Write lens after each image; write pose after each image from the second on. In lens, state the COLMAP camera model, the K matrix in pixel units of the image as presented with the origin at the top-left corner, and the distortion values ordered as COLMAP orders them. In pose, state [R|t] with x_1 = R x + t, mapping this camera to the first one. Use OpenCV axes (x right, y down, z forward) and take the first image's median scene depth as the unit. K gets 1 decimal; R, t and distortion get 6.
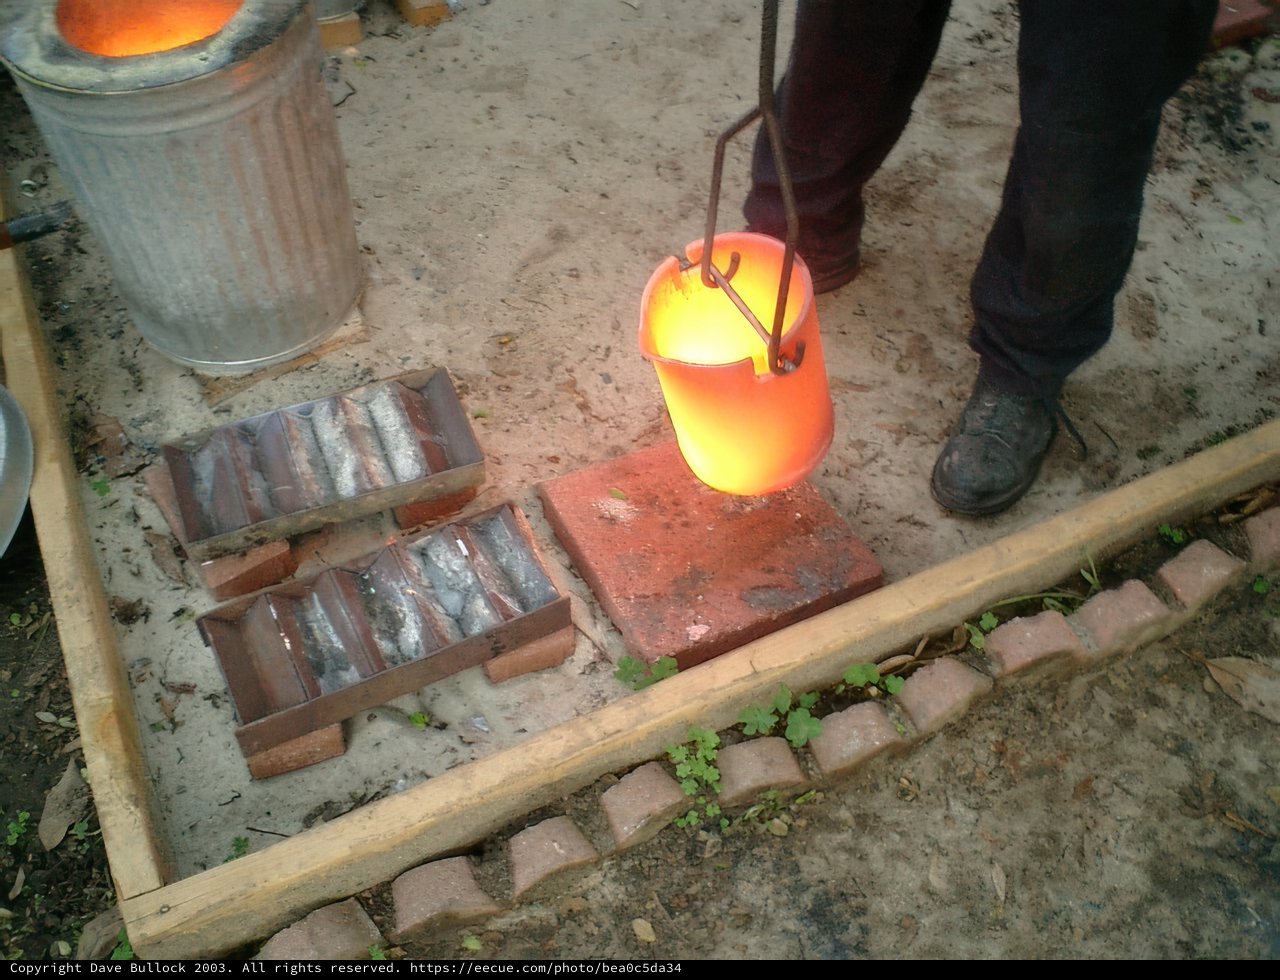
lens RADIAL K [[1343.1, 0, 612.3], [0, 1343.1, 472.9], [0, 0, 1]] dist [0.004675, 0.000000]
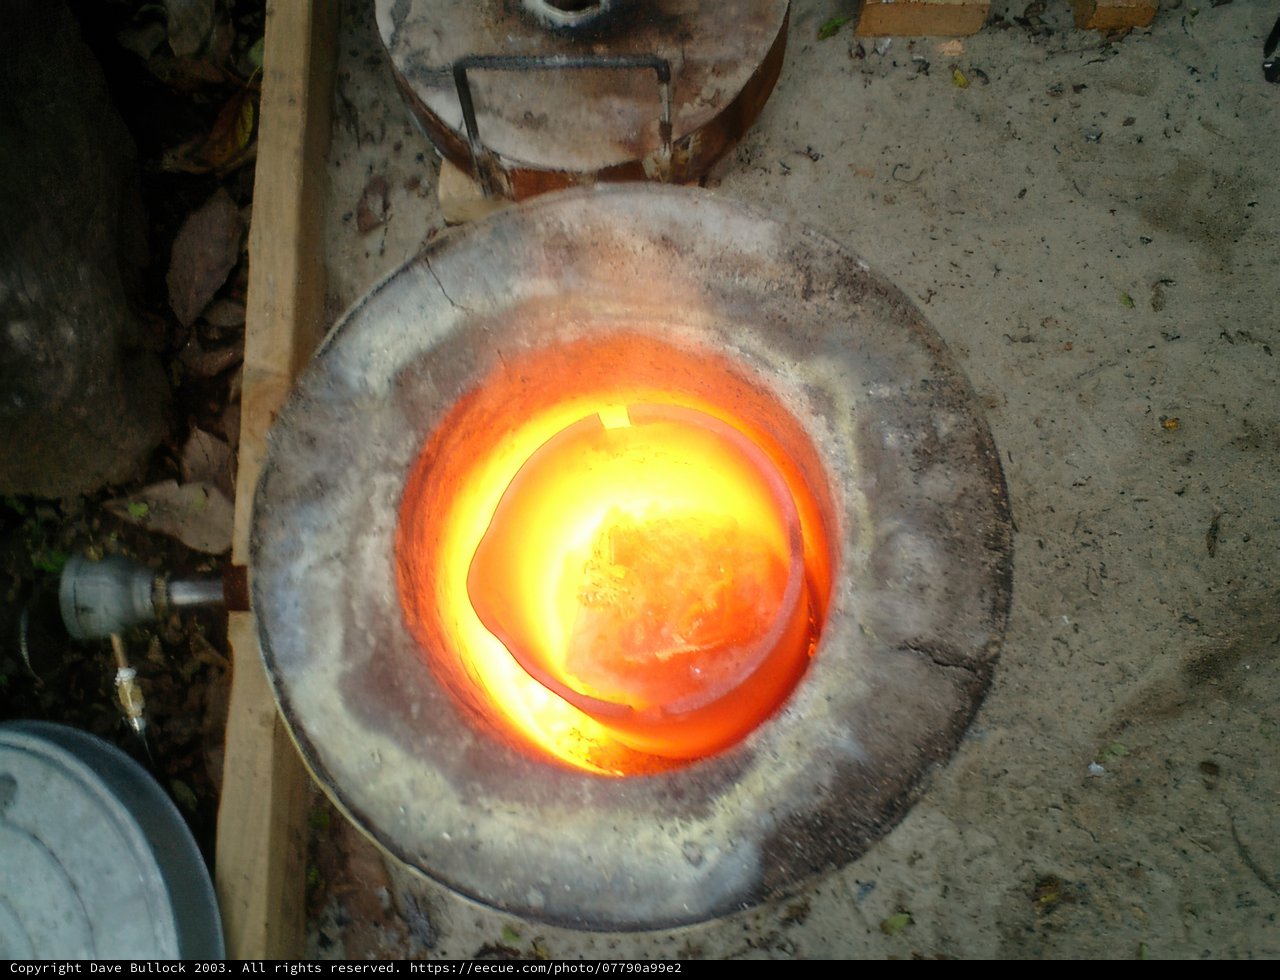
lens RADIAL K [[1343.1, 0, 615.2], [0, 1343.1, 471.4], [0, 0, 1]] dist [0.004675, 0.000000]
pose [[0.929118, 0.350140, -0.118919, -0.287180], [-0.273187, 0.866683, 0.417408, -0.520394], [0.249216, -0.355334, 0.900905, 0.599147]]
